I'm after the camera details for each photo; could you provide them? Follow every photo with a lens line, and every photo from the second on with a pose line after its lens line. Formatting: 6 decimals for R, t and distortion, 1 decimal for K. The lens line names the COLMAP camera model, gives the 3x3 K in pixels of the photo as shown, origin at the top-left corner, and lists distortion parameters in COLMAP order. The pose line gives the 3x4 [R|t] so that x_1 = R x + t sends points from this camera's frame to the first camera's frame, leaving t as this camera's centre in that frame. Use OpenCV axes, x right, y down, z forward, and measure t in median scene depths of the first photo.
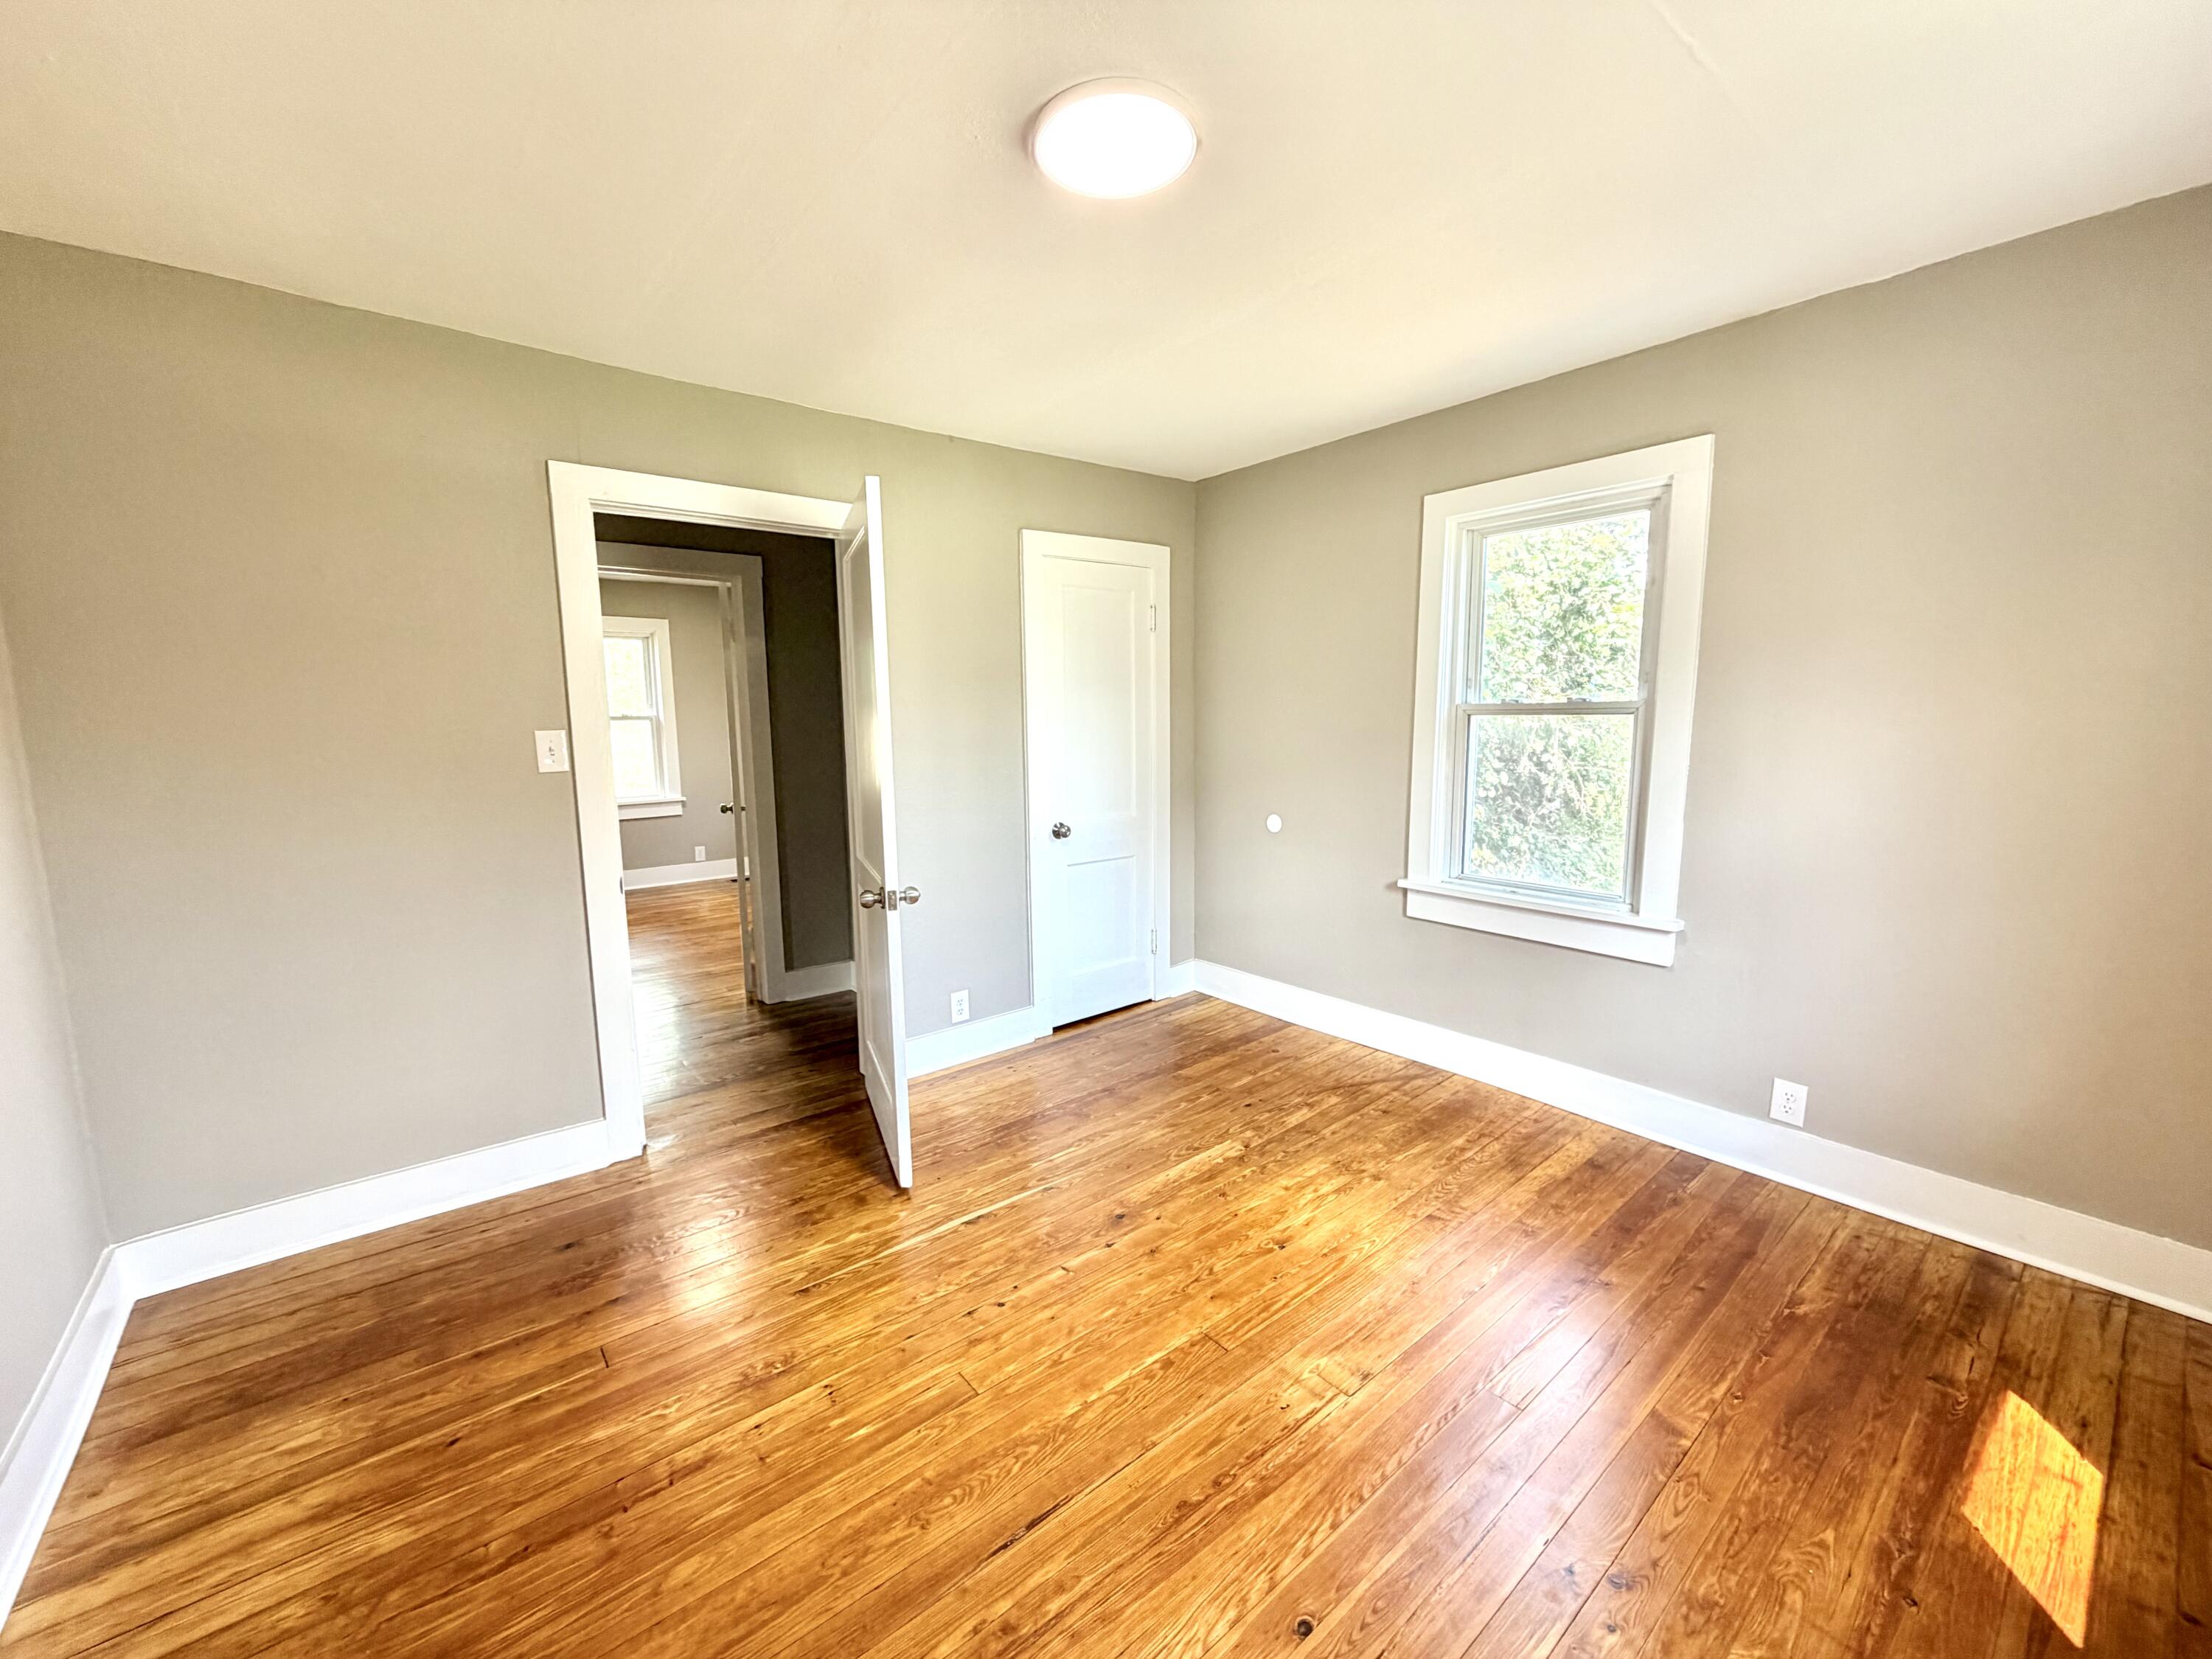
lens RADIAL K [[881.3, 0, 1097.0], [0, 881.3, 828.5], [0, 0, 1]] dist [0.001143, -0.000534]
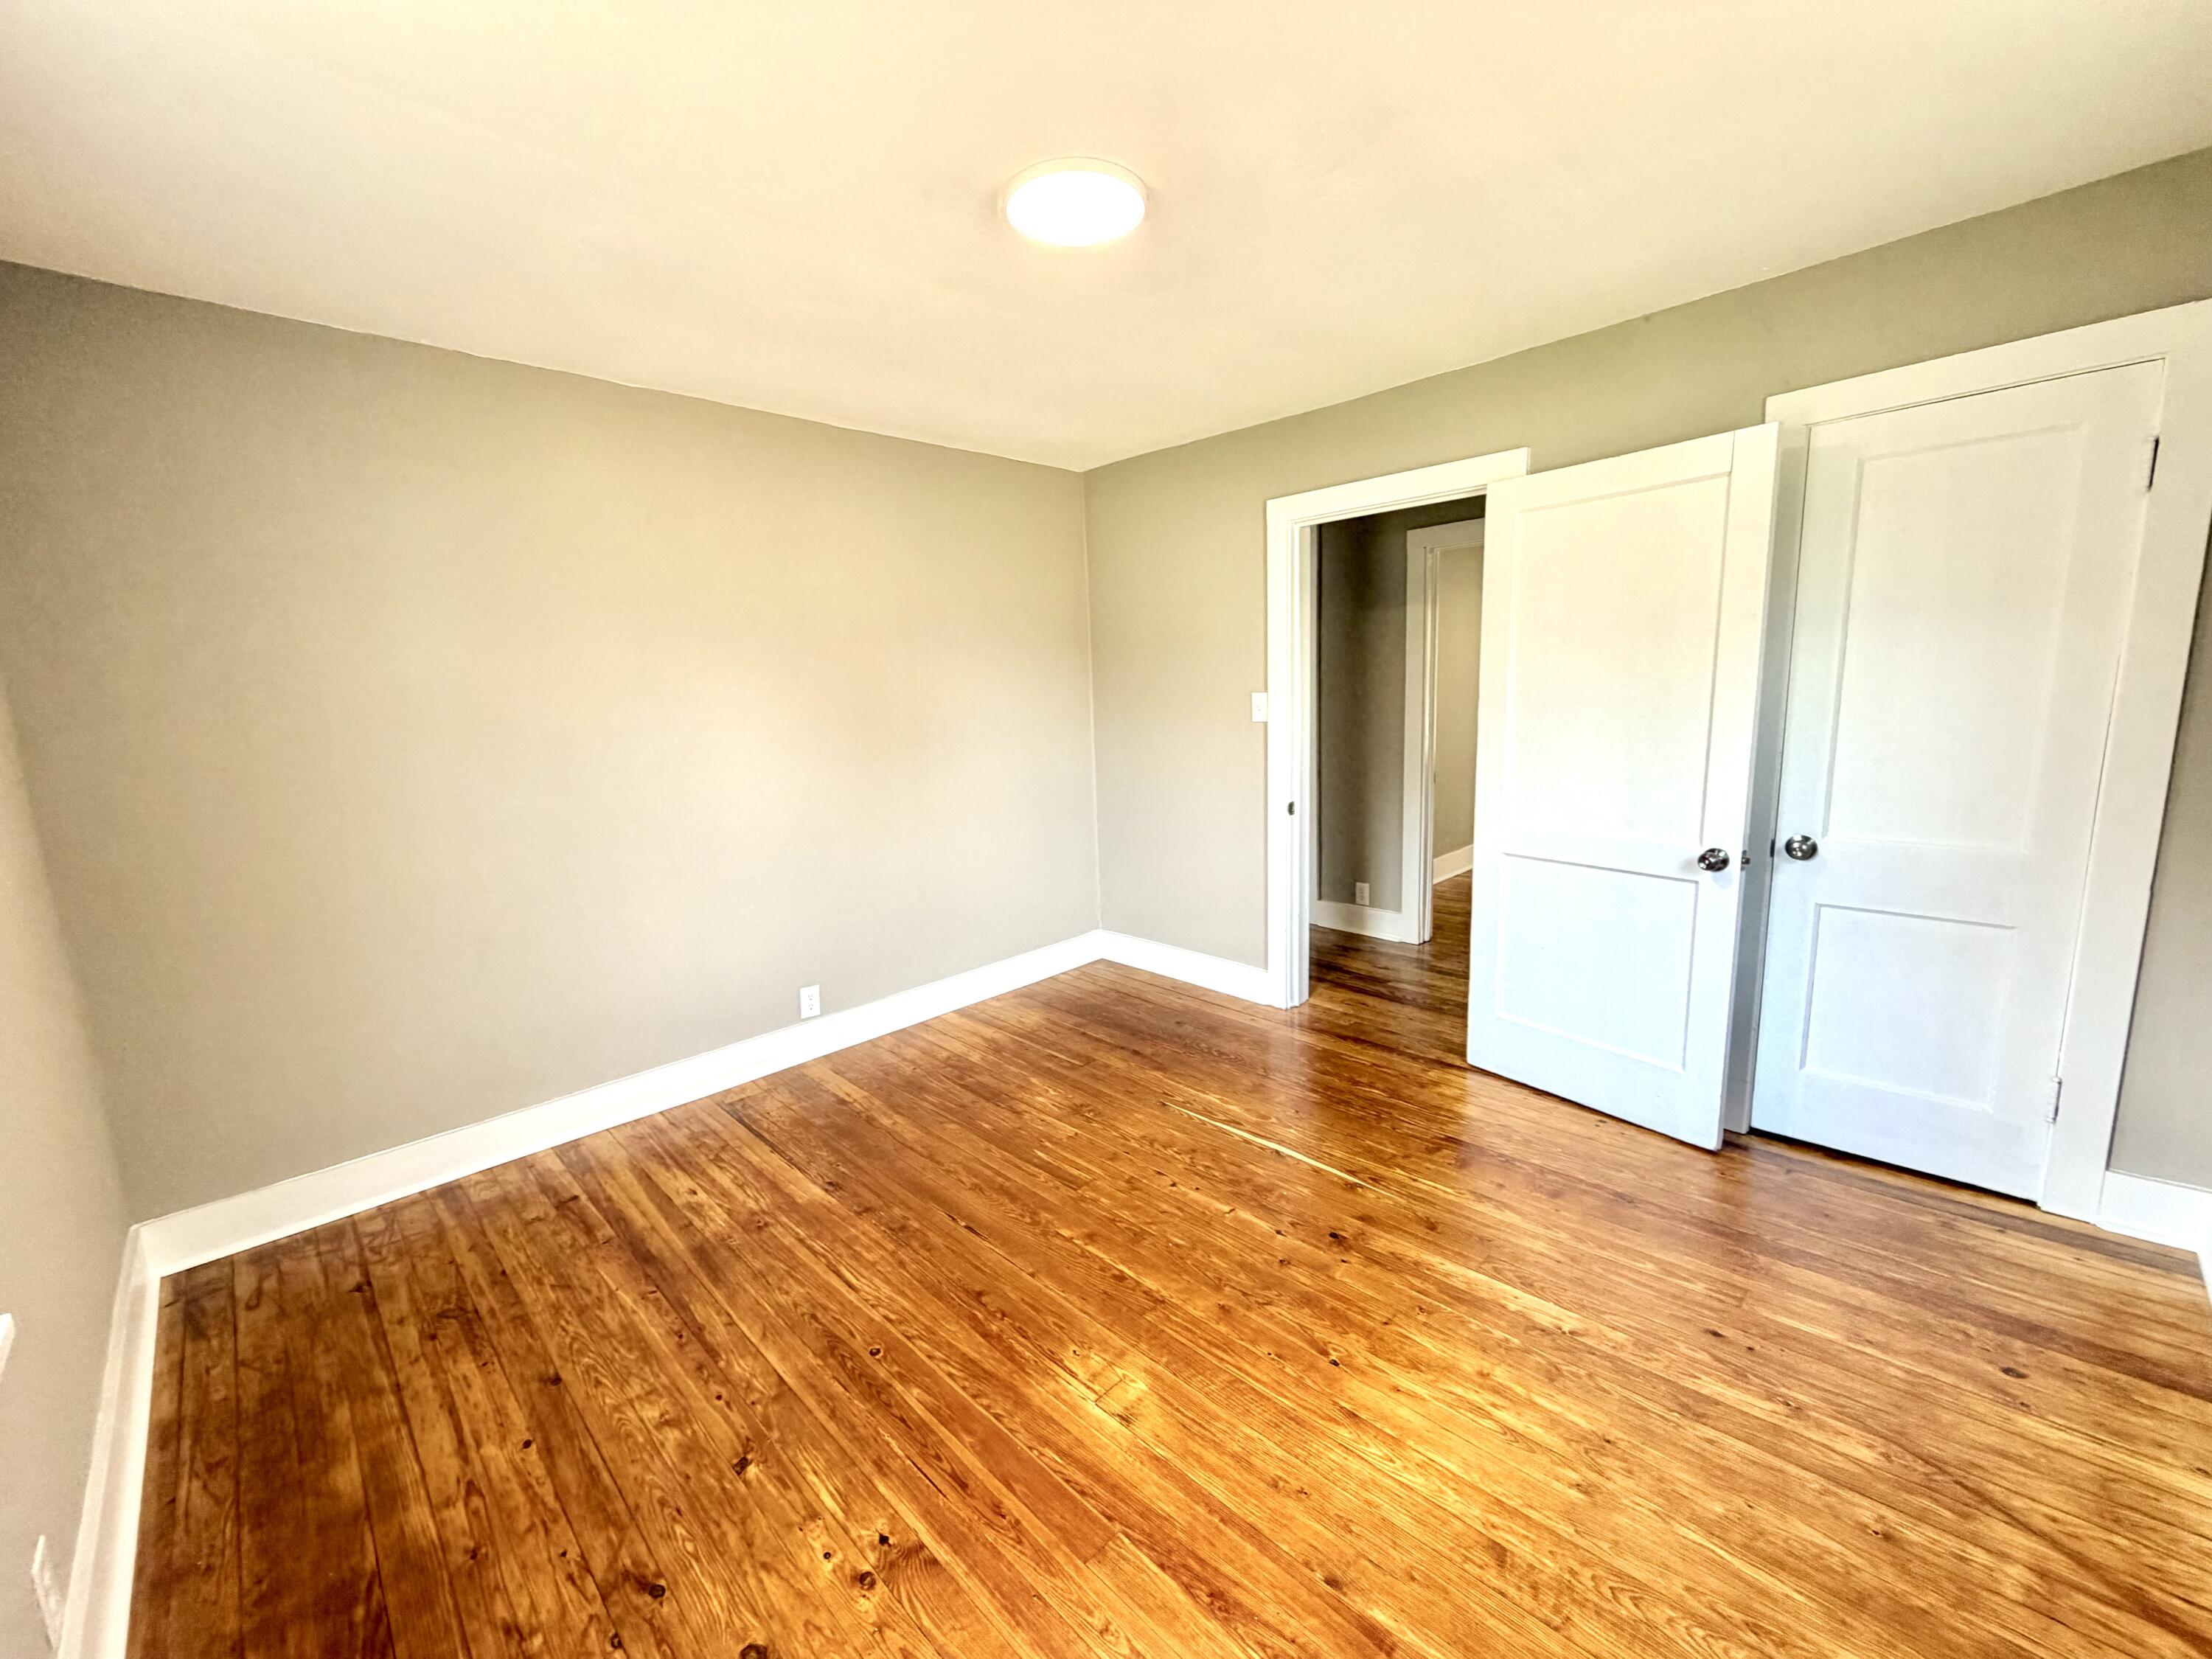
lens RADIAL K [[881.3, 0, 1097.8], [0, 881.3, 831.6], [0, 0, 1]] dist [0.001143, -0.000534]
pose [[0.101466, 0.171343, -0.979972, 0.954445], [-0.093434, 0.982344, 0.162084, -0.116137], [0.990442, 0.075117, 0.115684, 0.705587]]
